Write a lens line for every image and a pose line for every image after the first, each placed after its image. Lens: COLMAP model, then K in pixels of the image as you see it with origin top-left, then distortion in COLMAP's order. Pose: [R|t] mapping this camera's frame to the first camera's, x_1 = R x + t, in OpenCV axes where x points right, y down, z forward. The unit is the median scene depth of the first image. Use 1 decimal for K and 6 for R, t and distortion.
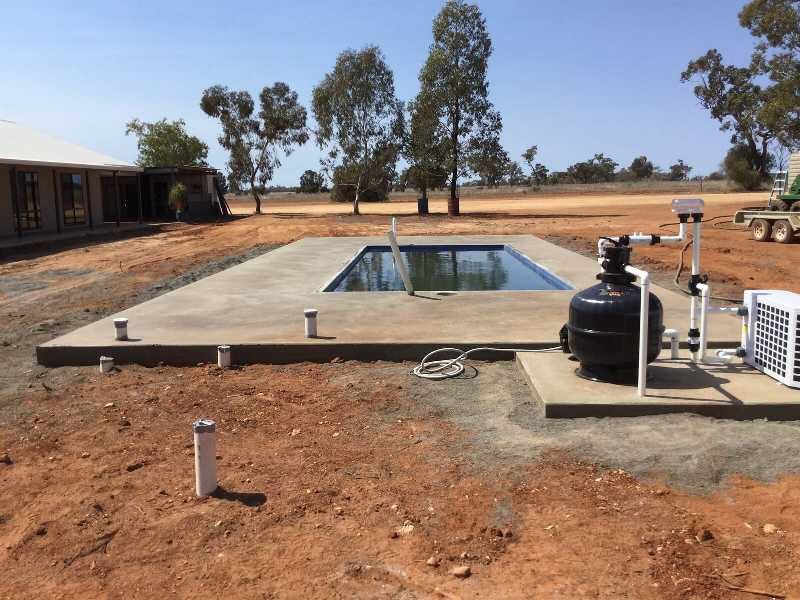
lens RADIAL K [[715.5, 0, 400.0], [0, 715.5, 300.0], [0, 0, 1]] dist [0.123879, -0.277957]
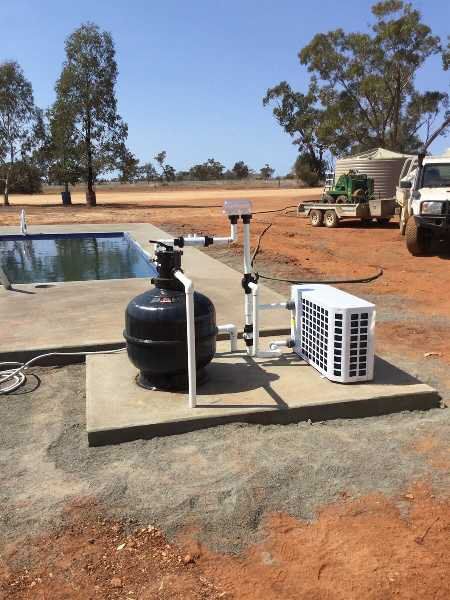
lens RADIAL K [[536.6, 0, 225.0], [0, 536.6, 300.0], [0, 0, 1]] dist [0.123879, -0.277957]
pose [[0.959028, -0.055939, 0.277734, 0.096234], [0.039663, 0.997169, 0.063884, -0.028793], [-0.280521, -0.050251, 0.958532, 0.159793]]
